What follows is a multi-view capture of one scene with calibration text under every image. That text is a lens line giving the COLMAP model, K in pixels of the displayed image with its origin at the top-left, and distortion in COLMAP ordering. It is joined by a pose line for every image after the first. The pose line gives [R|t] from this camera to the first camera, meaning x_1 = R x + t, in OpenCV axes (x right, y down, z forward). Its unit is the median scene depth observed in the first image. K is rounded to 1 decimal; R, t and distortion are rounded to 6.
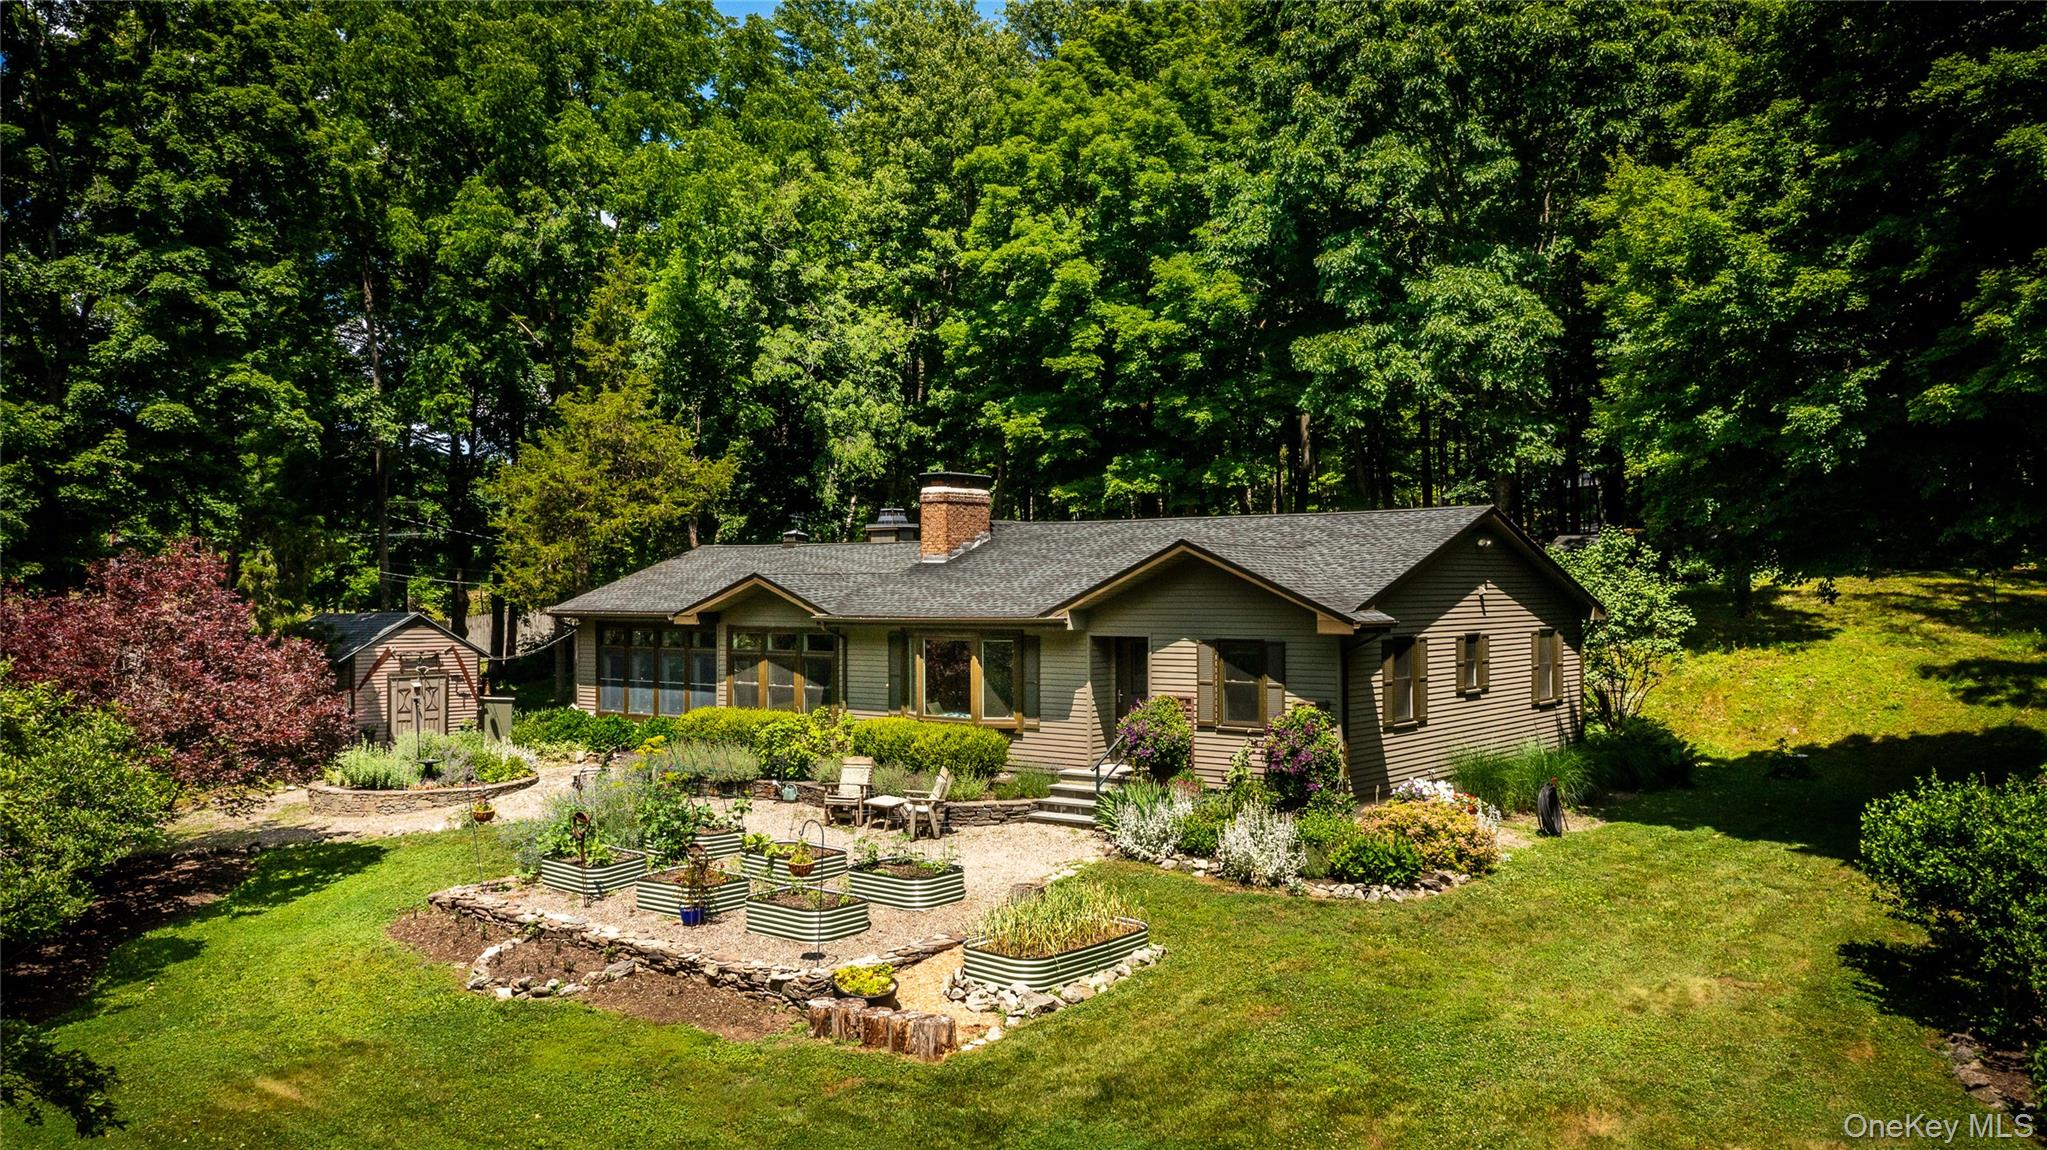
lens RADIAL K [[1610.9, 0, 1023.5], [0, 1610.9, 575.0], [0, 0, 1]] dist [-0.002985, 0.000958]
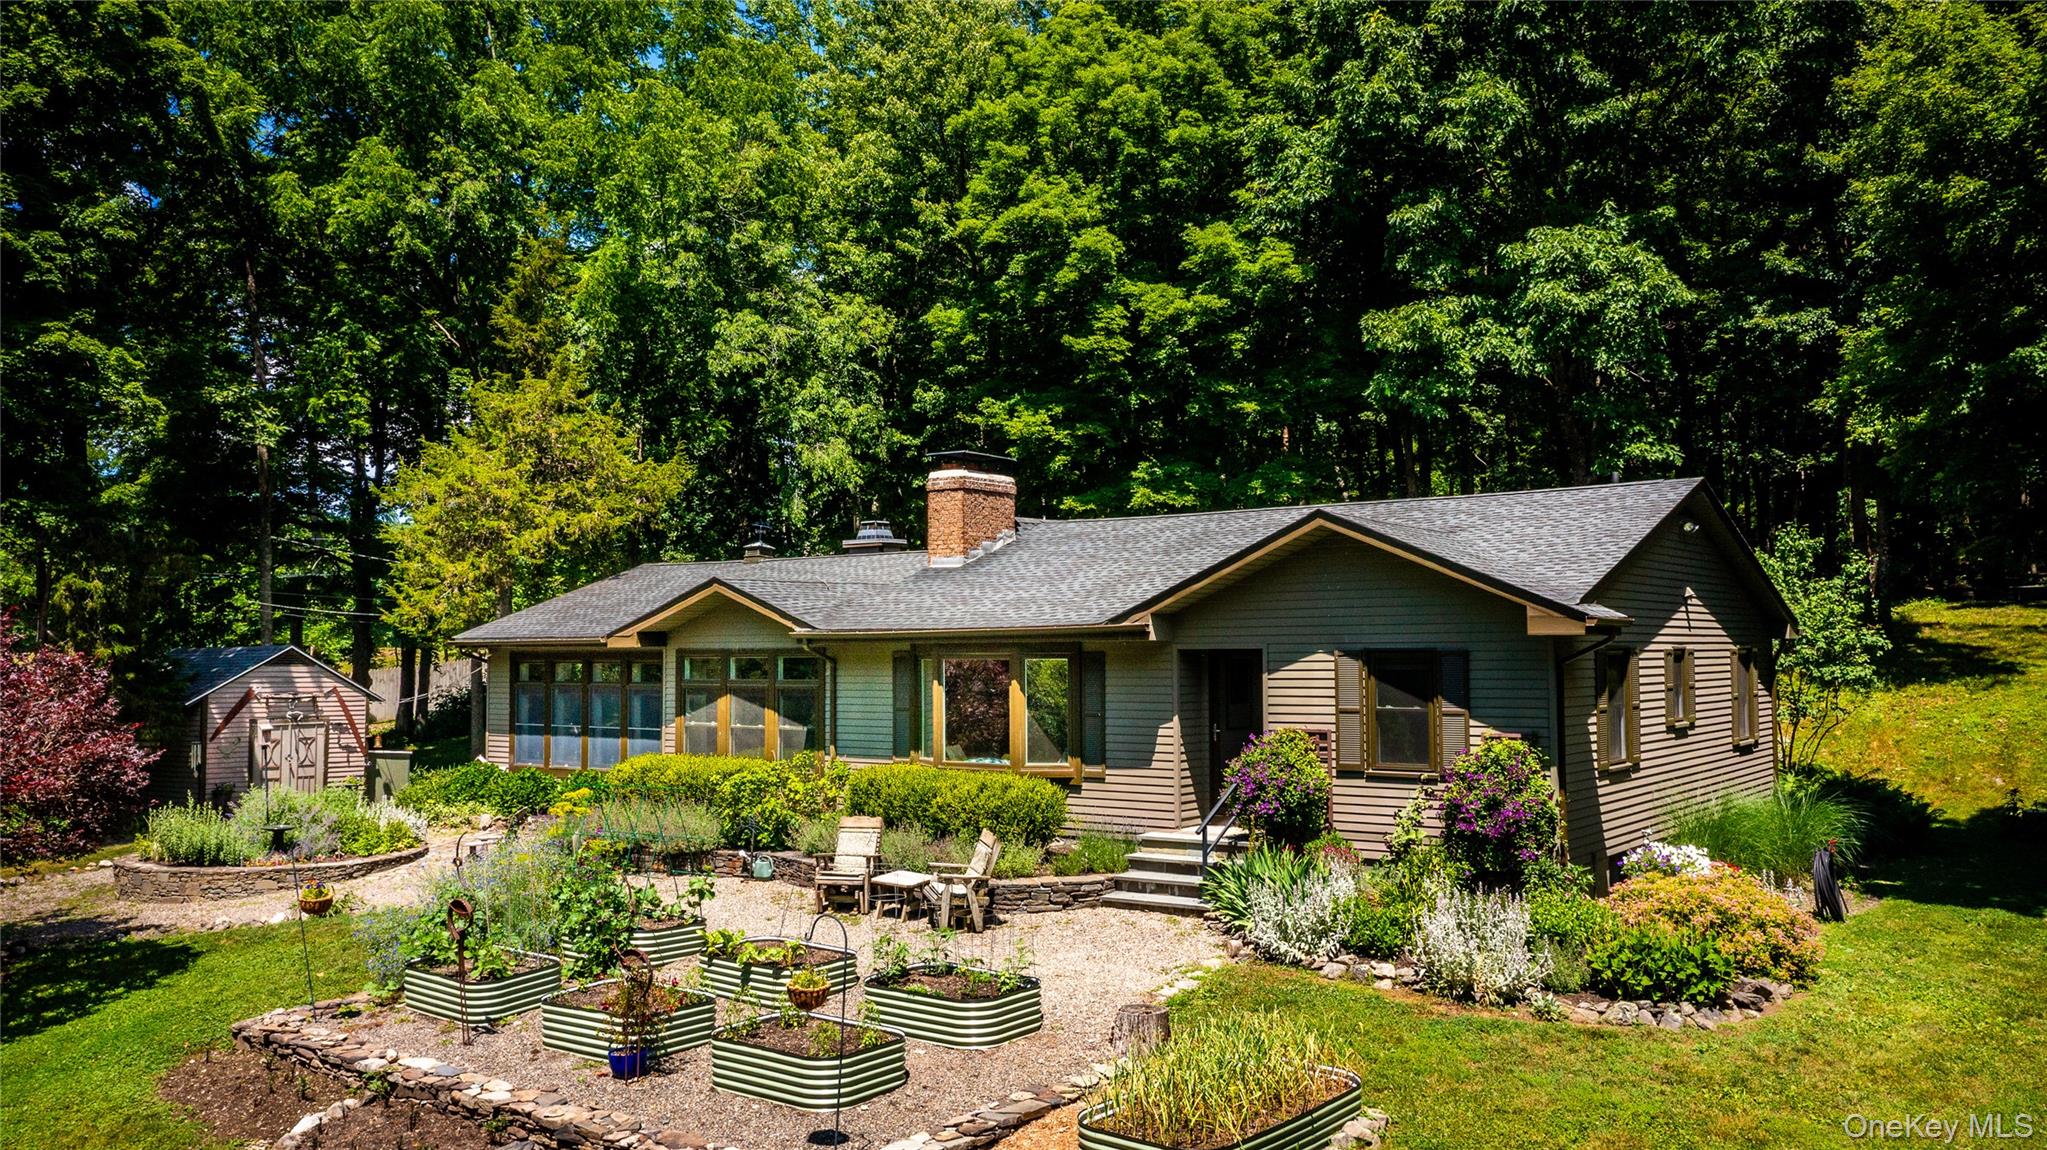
lens RADIAL K [[1624.4, 0, 1019.8], [0, 1624.4, 575.6], [0, 0, 1]] dist [-0.004668, -0.003003]
pose [[0.999514, -0.000617, 0.031166, -0.042972], [0.001895, 0.999157, -0.041018, 0.027636], [-0.031114, 0.041057, 0.998672, 0.211234]]
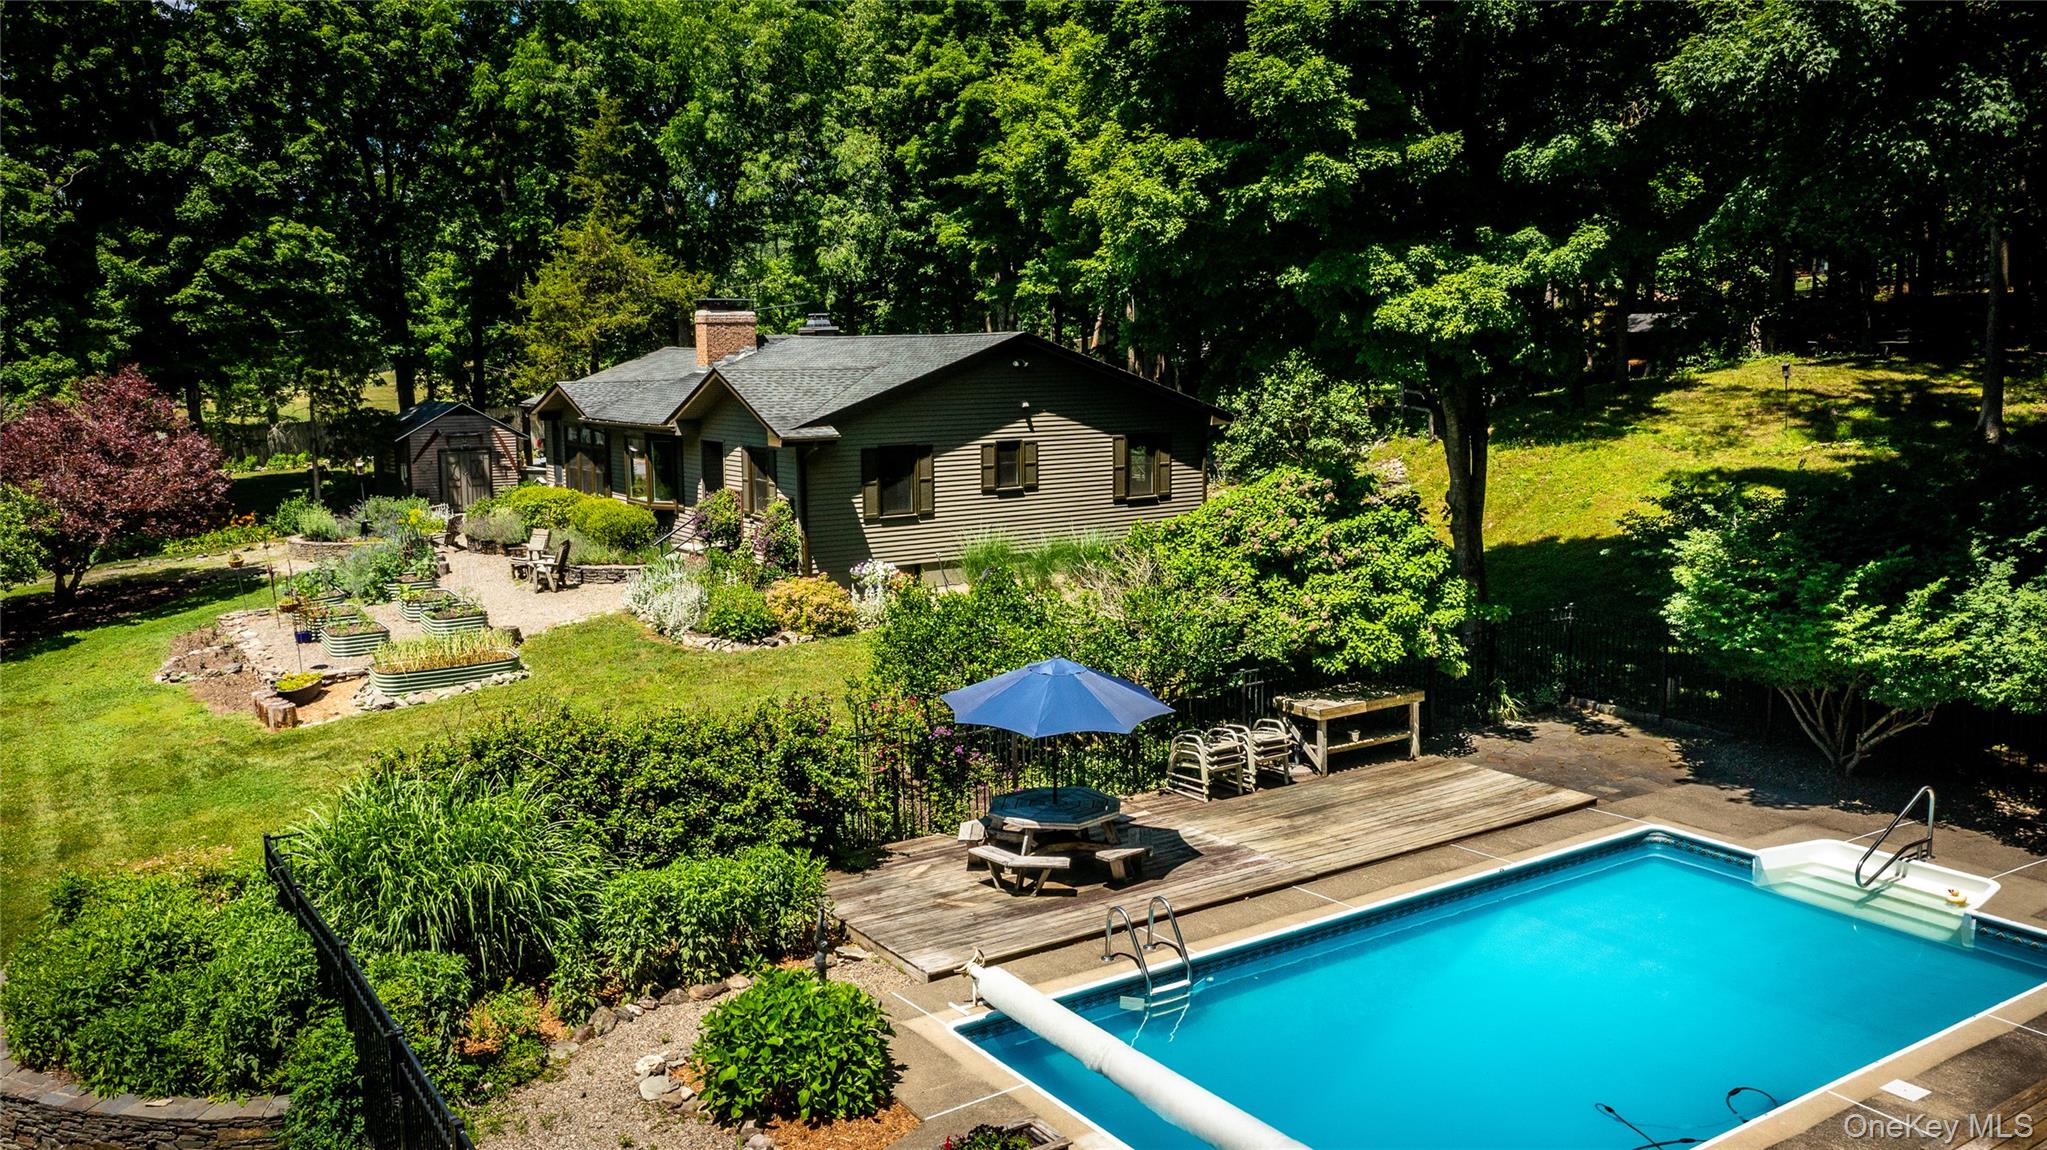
lens RADIAL K [[1624.4, 0, 1019.8], [0, 1624.4, 575.6], [0, 0, 1]] dist [-0.004668, -0.003003]
pose [[0.952663, 0.037520, -0.301705, 0.537650], [0.008951, 0.988464, 0.151191, -0.038430], [0.303897, -0.146734, 0.941337, -0.116446]]
